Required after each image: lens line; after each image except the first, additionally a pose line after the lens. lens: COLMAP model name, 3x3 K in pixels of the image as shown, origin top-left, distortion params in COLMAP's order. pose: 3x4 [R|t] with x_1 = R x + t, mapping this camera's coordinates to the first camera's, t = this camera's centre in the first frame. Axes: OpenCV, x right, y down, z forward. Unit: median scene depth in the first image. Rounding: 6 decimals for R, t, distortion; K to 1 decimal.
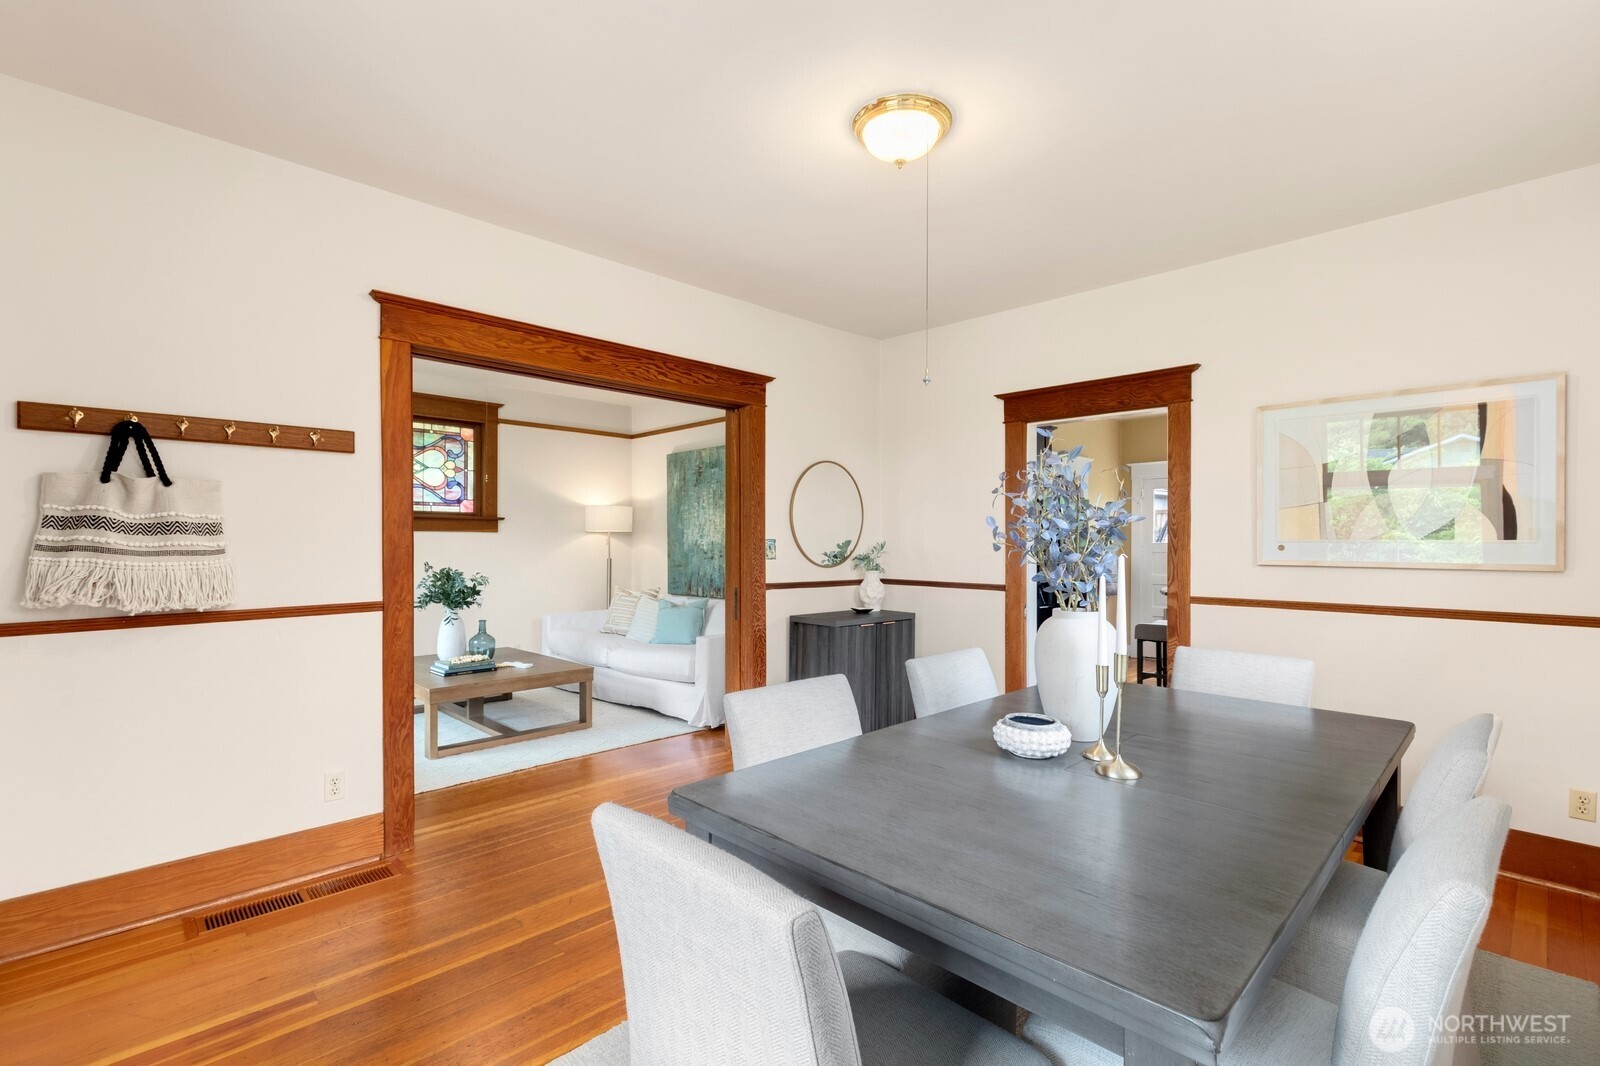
lens RADIAL K [[718.6, 0, 800.0], [0, 718.6, 543.5], [0, 0, 1]] dist [0.001677, -0.000031]
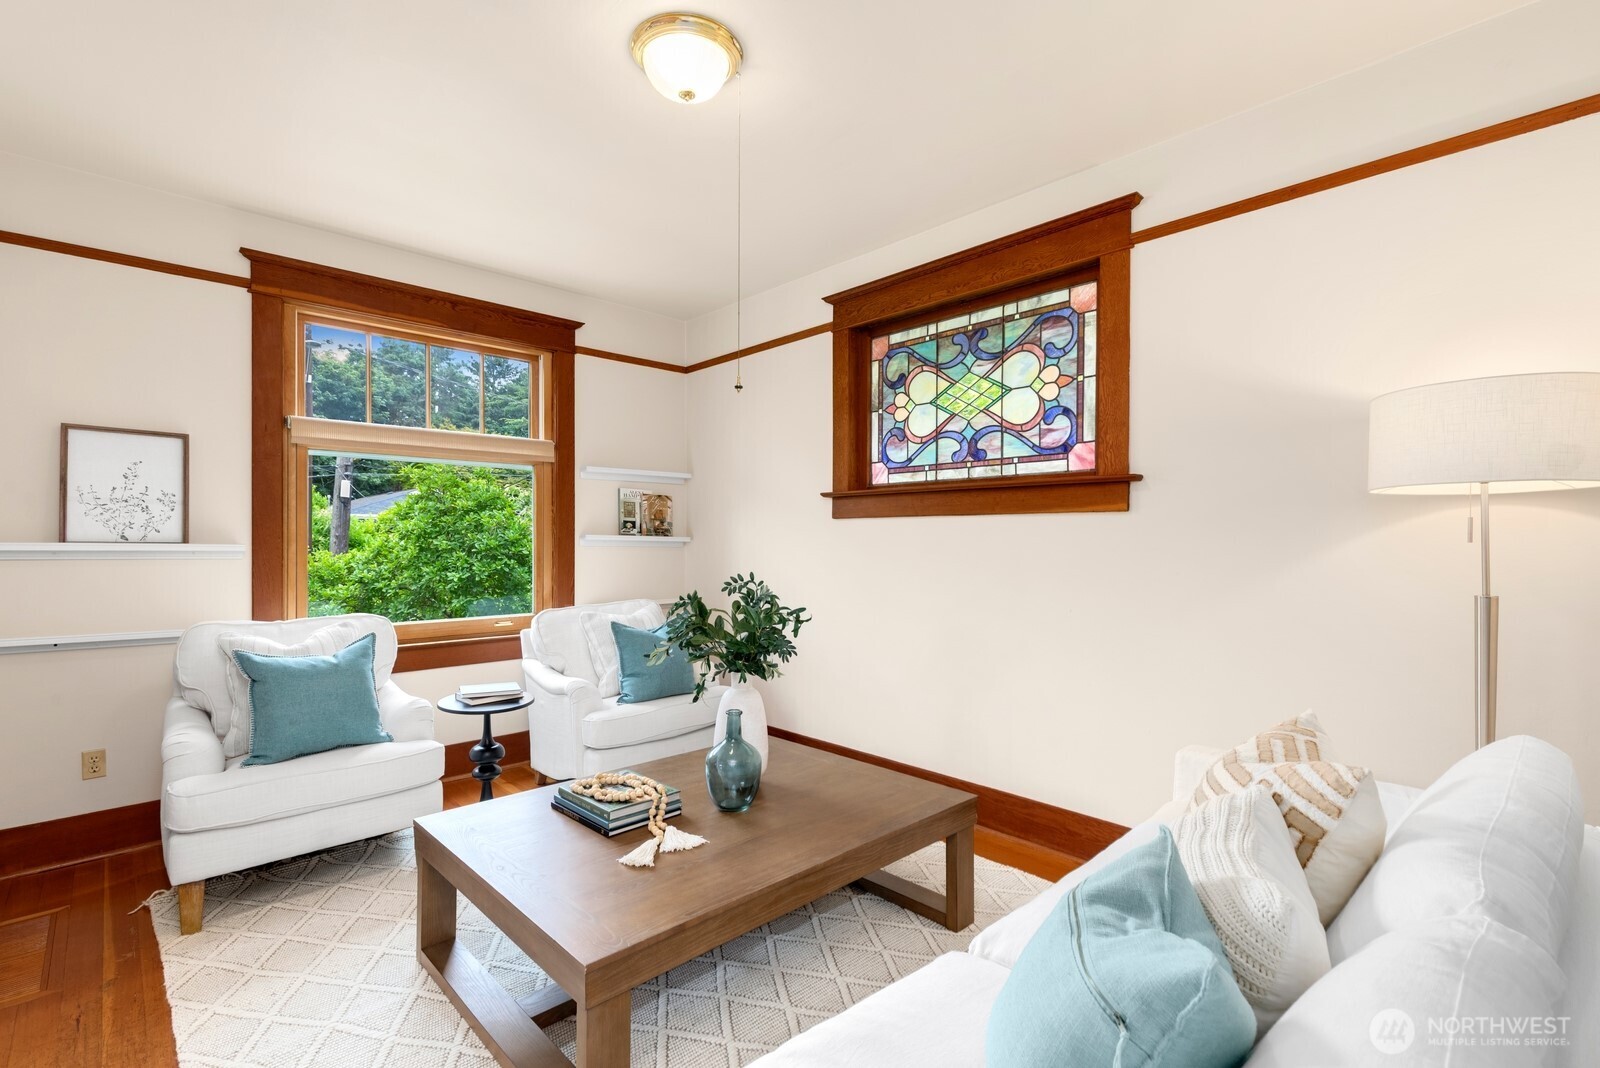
lens RADIAL K [[734.0, 0, 800.0], [0, 734.0, 534.0], [0, 0, 1]] dist [0.002198, 0.000088]
pose [[-0.018081, -0.012872, -0.999754, 0.002168], [-0.001145, 0.999917, -0.012853, 0.003207], [0.999836, 0.000912, -0.018094, 0.838694]]
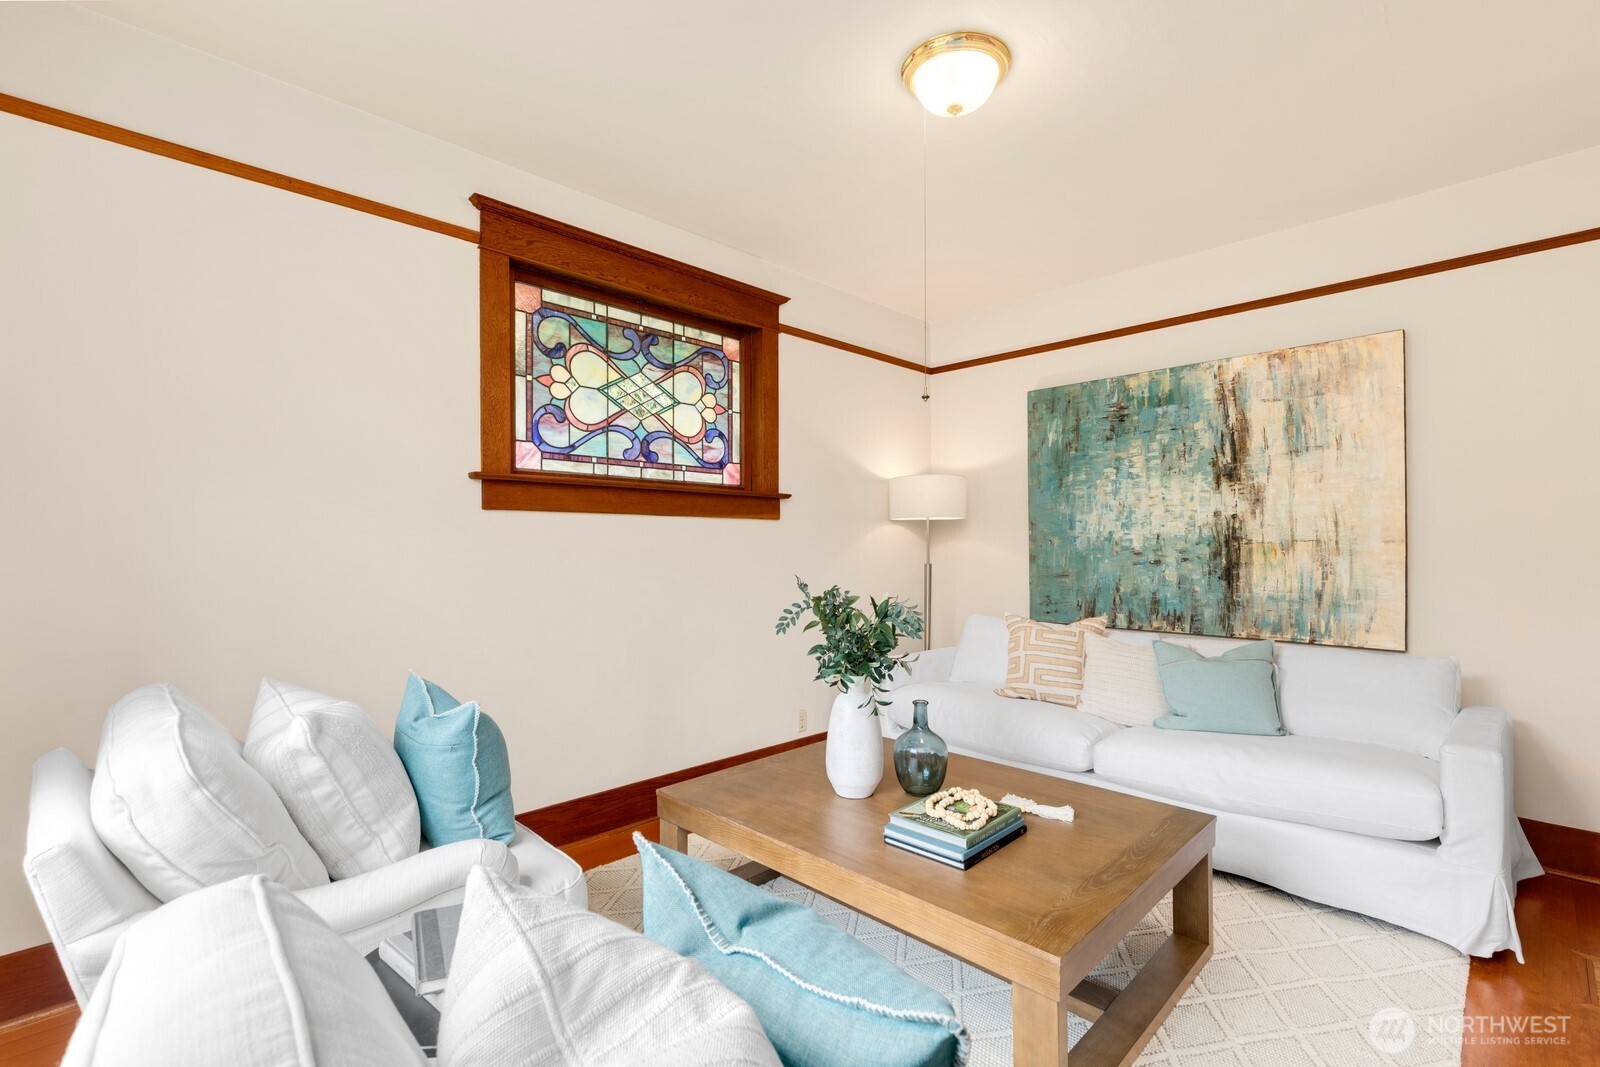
lens RADIAL K [[718.6, 0, 800.0], [0, 718.6, 544.0], [0, 0, 1]] dist [0.001677, -0.000031]
pose [[0.999963, -0.003866, 0.007692, -0.417623], [0.003867, 0.999993, -0.000101, 0.004286], [-0.007691, 0.000131, 0.999970, 0.429882]]
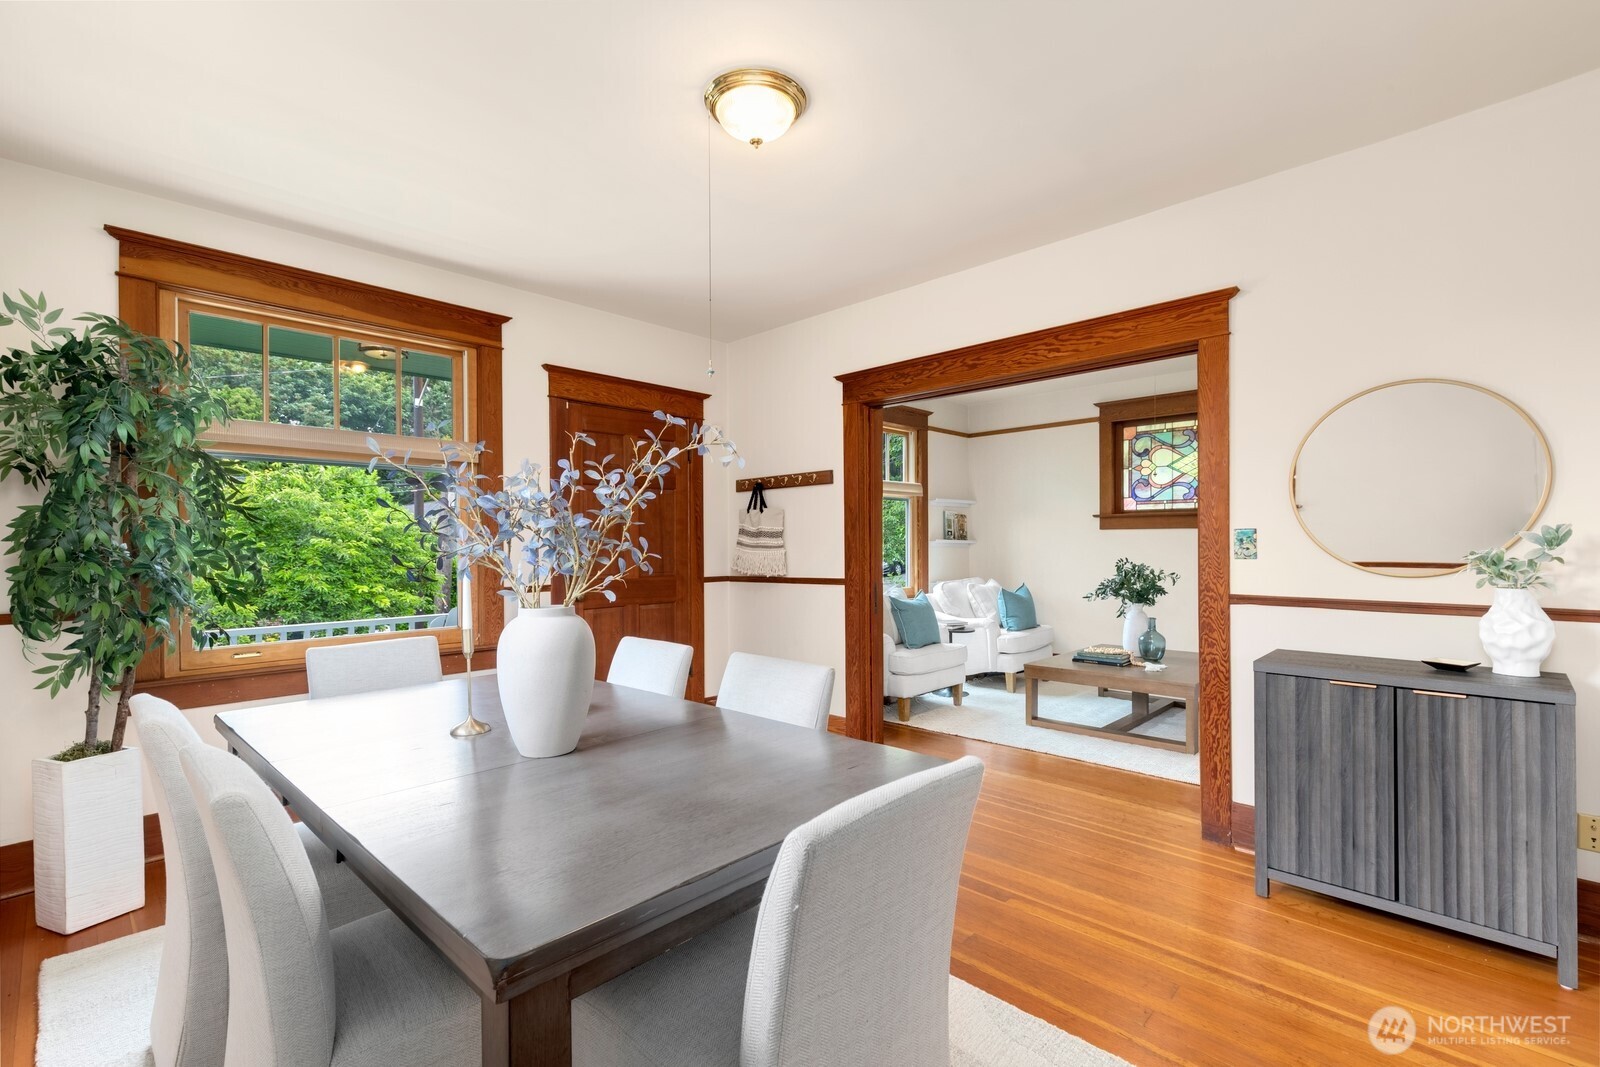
lens RADIAL K [[718.6, 0, 800.0], [0, 718.6, 544.0], [0, 0, 1]] dist [0.001677, -0.000031]
pose [[0.026040, -0.004659, -0.999650, 0.423378], [0.004877, 0.999978, -0.004533, 0.006258], [0.999649, -0.004757, 0.026062, 0.394985]]
